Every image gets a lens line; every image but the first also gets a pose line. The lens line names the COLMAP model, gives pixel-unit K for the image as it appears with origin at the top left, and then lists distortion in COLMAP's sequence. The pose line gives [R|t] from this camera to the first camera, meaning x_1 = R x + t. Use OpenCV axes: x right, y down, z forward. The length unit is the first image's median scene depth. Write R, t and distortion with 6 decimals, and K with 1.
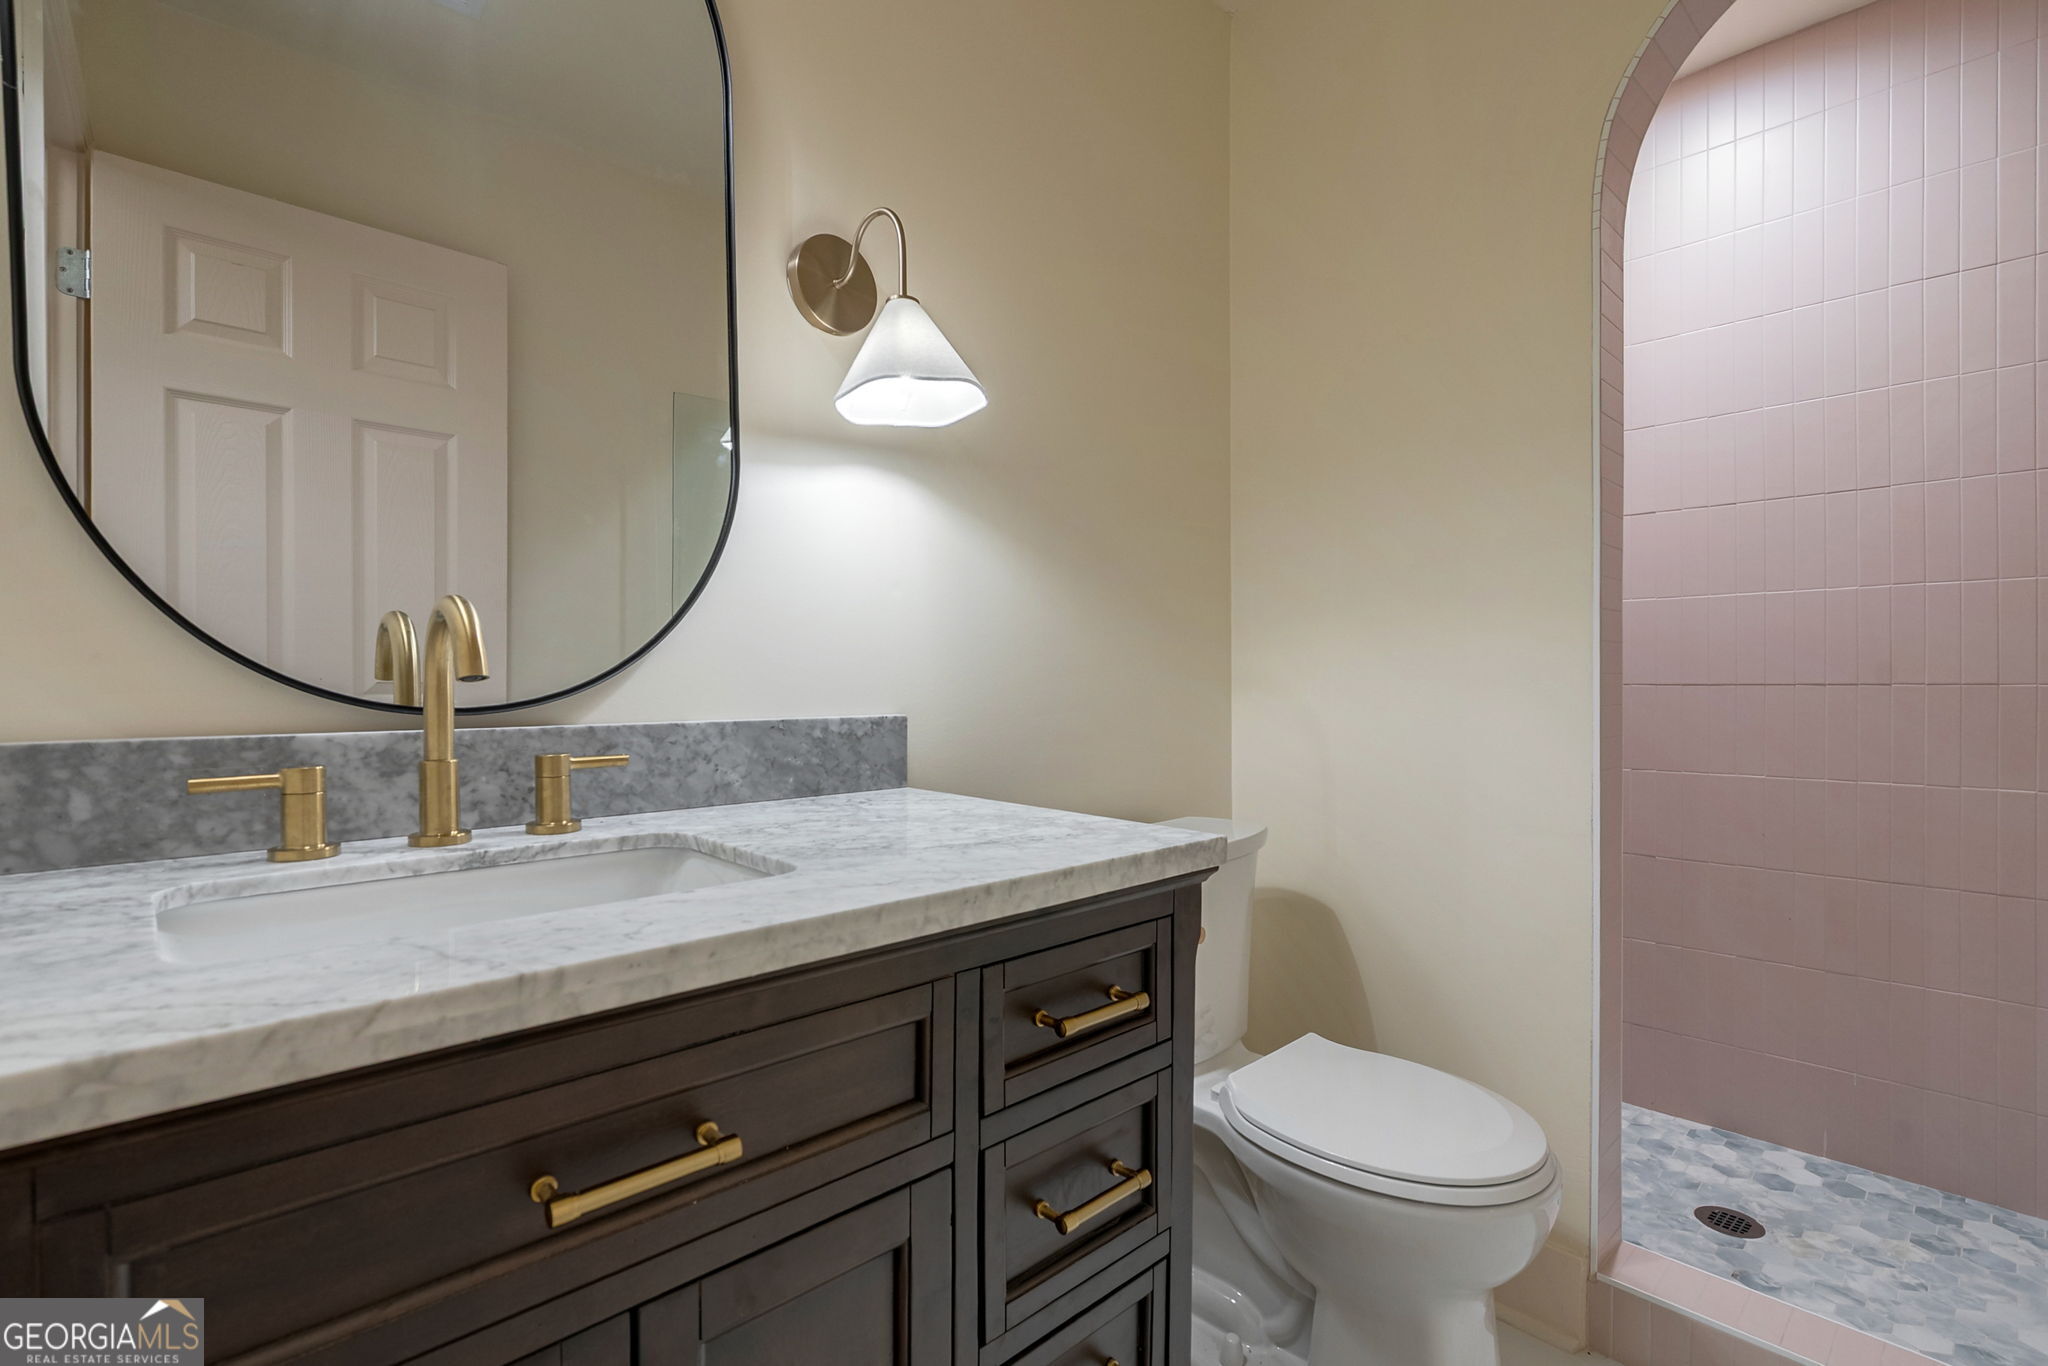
lens RADIAL K [[936.5, 0, 1029.5], [0, 936.5, 683.9], [0, 0, 1]] dist [0.001387, 0.001107]
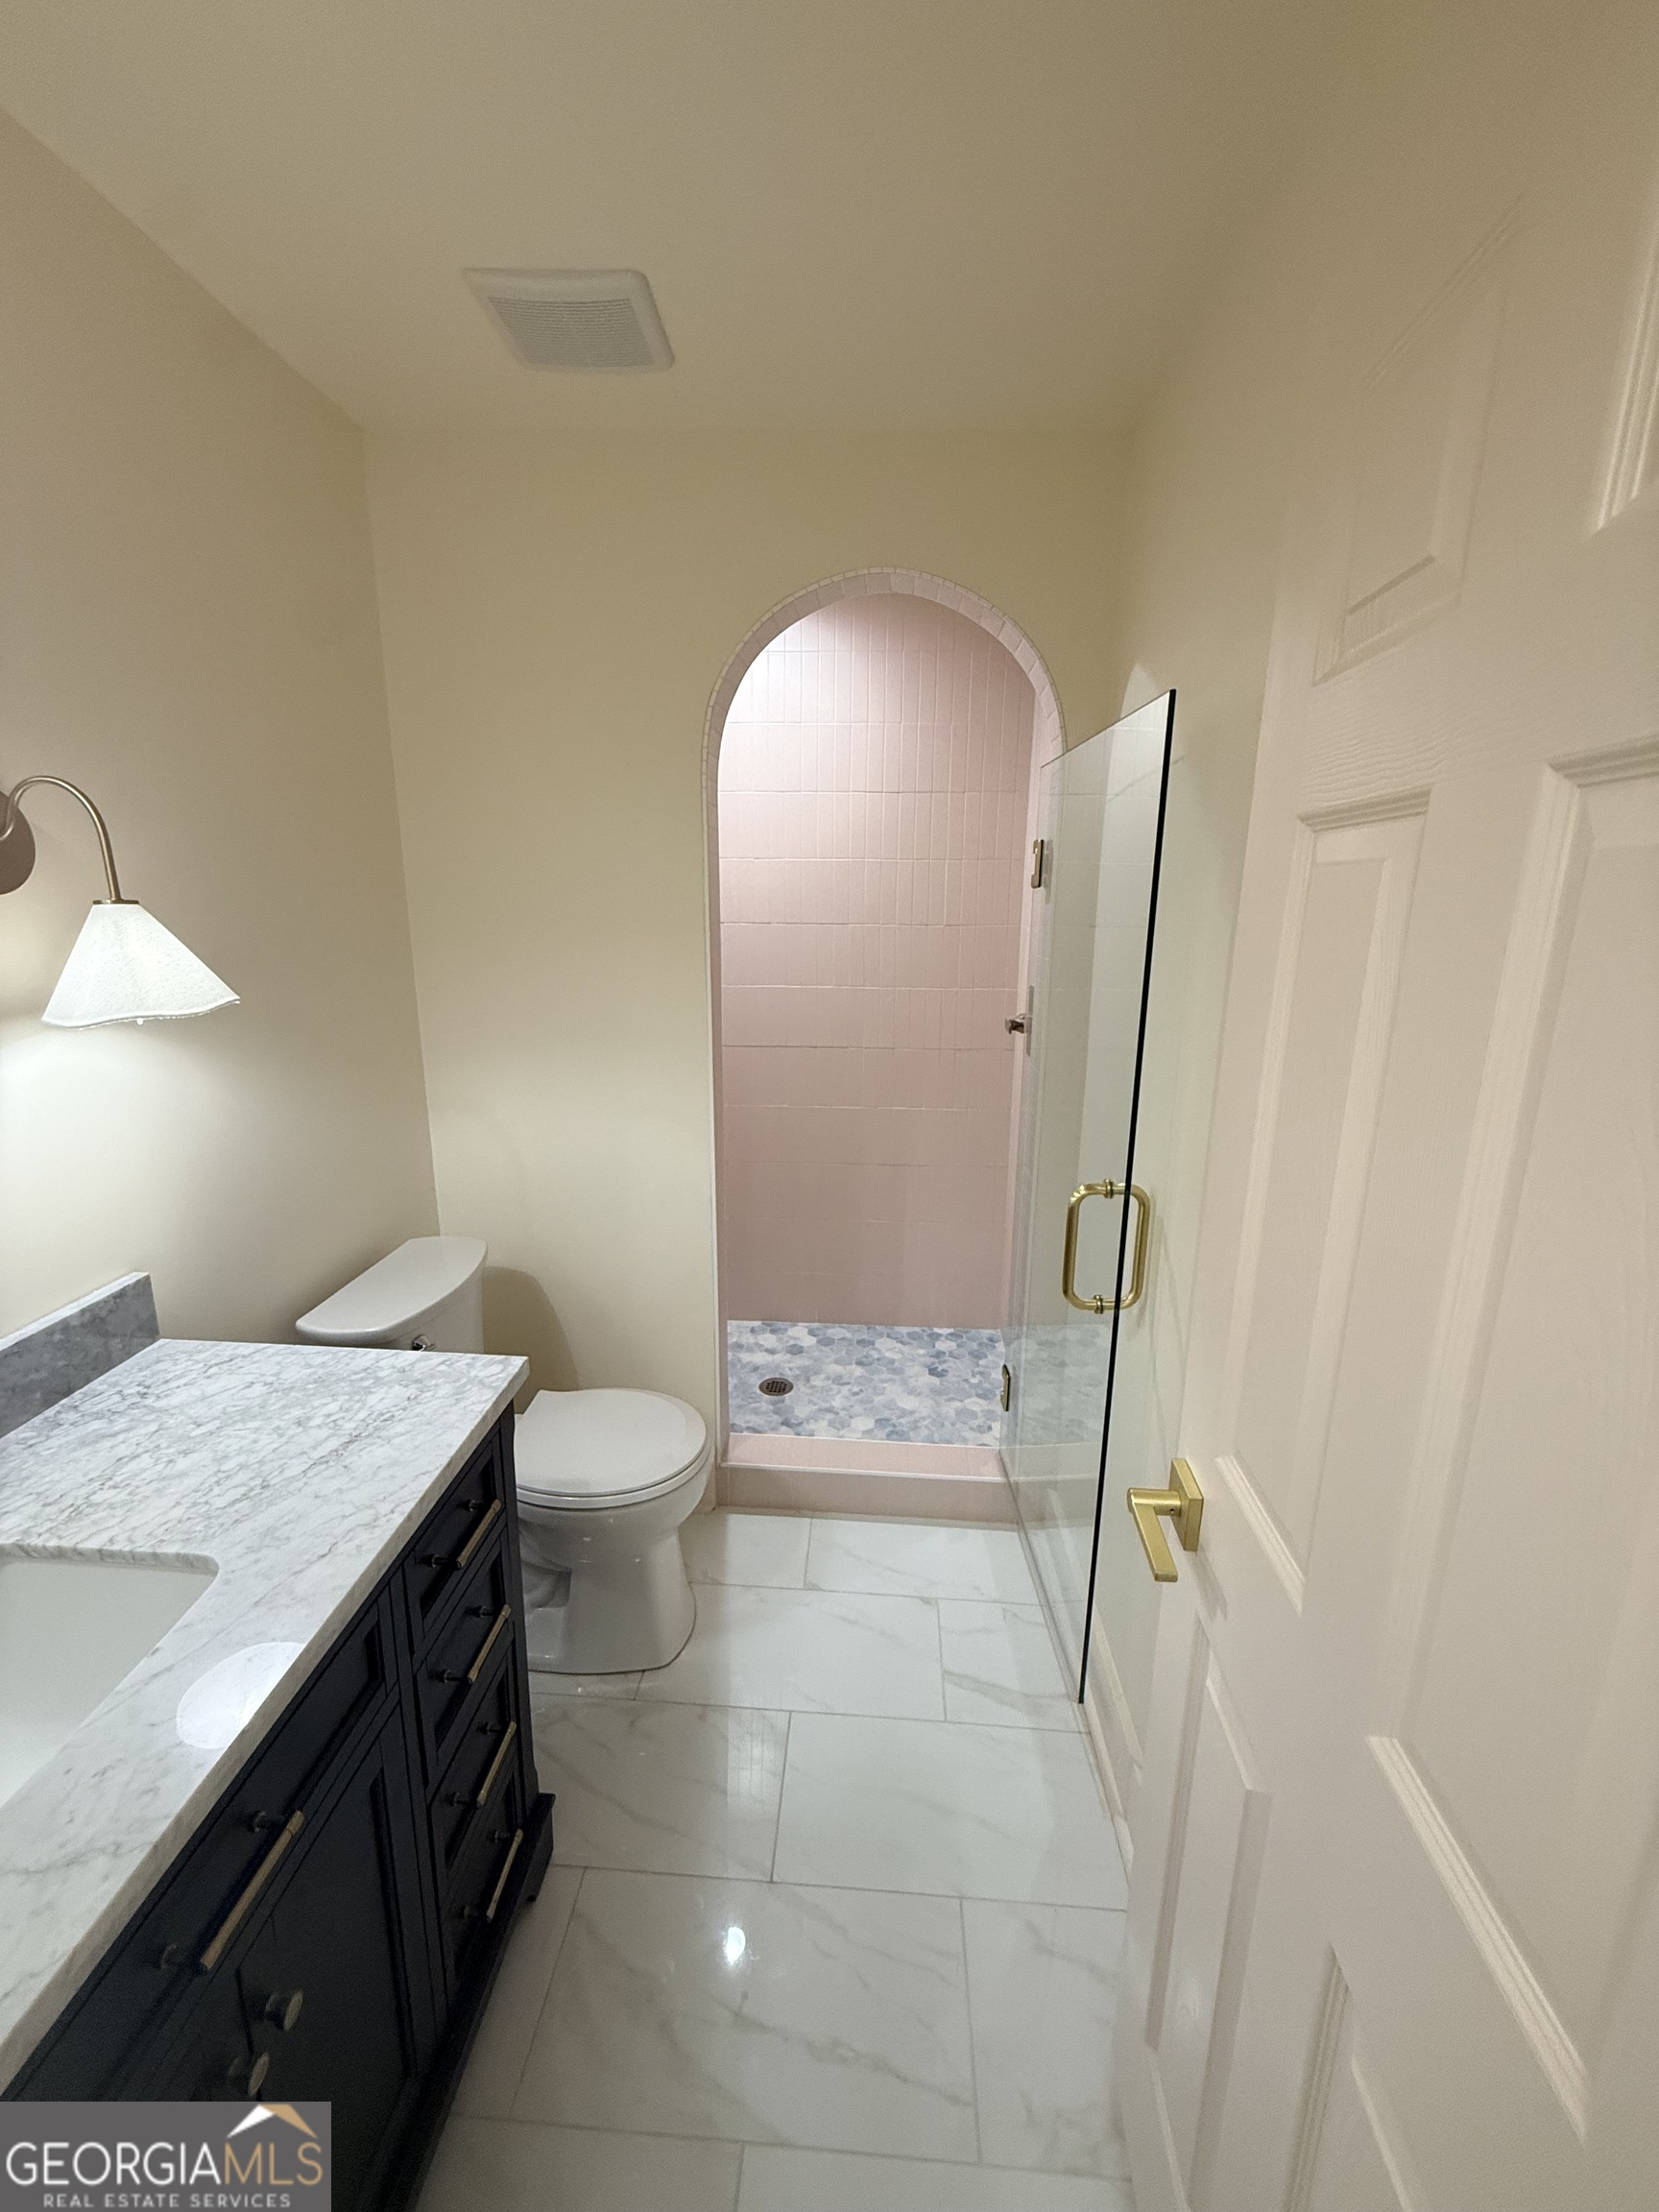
lens RADIAL K [[885.3, 0, 811.2], [0, 885.3, 1106.3], [0, 0, 1]] dist [0.001106, 0.000284]
pose [[0.743529, -0.154819, 0.650535, -0.152798], [-0.000822, 0.972618, 0.232410, -0.282132], [-0.668703, -0.173338, 0.723042, -0.085670]]
